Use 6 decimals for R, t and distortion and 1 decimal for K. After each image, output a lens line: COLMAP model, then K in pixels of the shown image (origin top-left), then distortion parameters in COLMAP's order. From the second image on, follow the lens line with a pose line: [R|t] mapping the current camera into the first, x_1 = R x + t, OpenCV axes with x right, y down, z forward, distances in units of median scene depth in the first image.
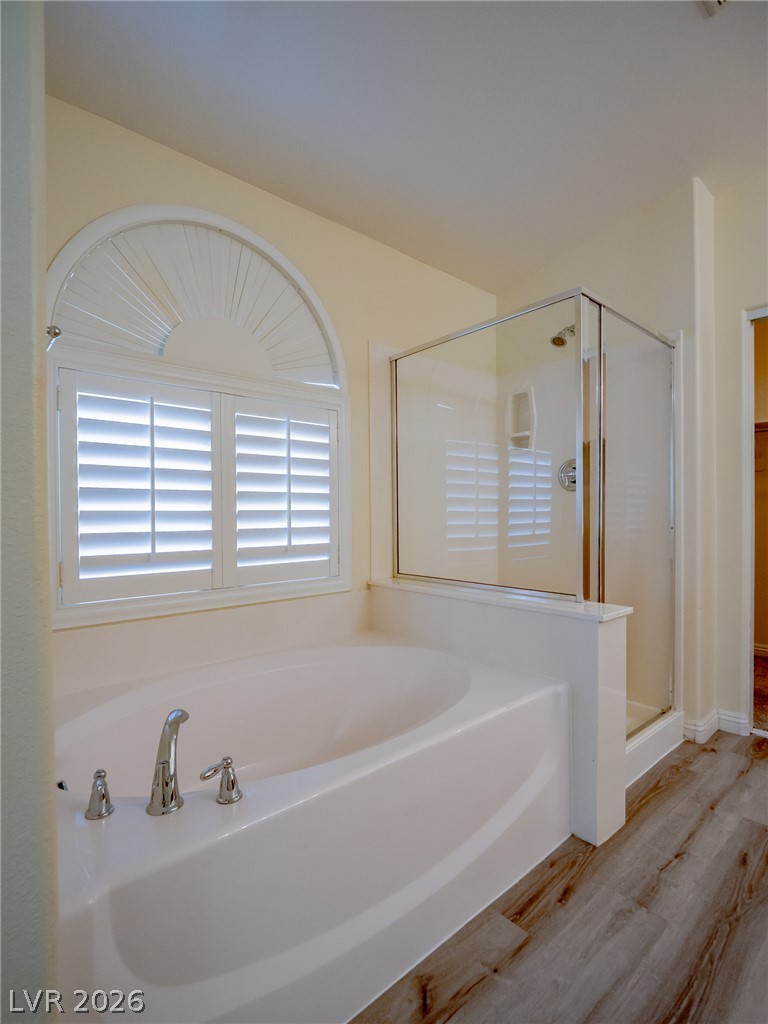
lens RADIAL K [[498.1, 0, 375.6], [0, 498.1, 526.7], [0, 0, 1]] dist [-0.011264, -0.001952]
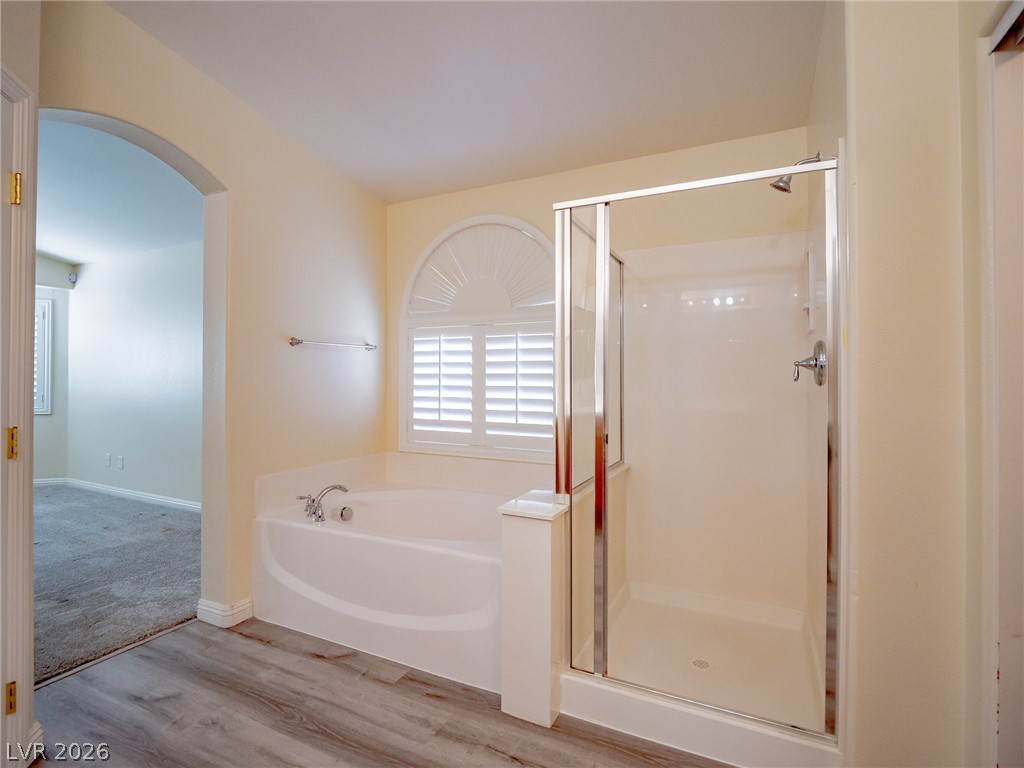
lens RADIAL K [[498.1, 0, 503.7], [0, 498.1, 378.6], [0, 0, 1]] dist [-0.011264, -0.001952]
pose [[0.402228, 0.017359, -0.915375, 1.458572], [-0.028869, 0.999564, 0.006270, -0.127401], [0.915084, 0.023904, 0.402553, 0.514037]]
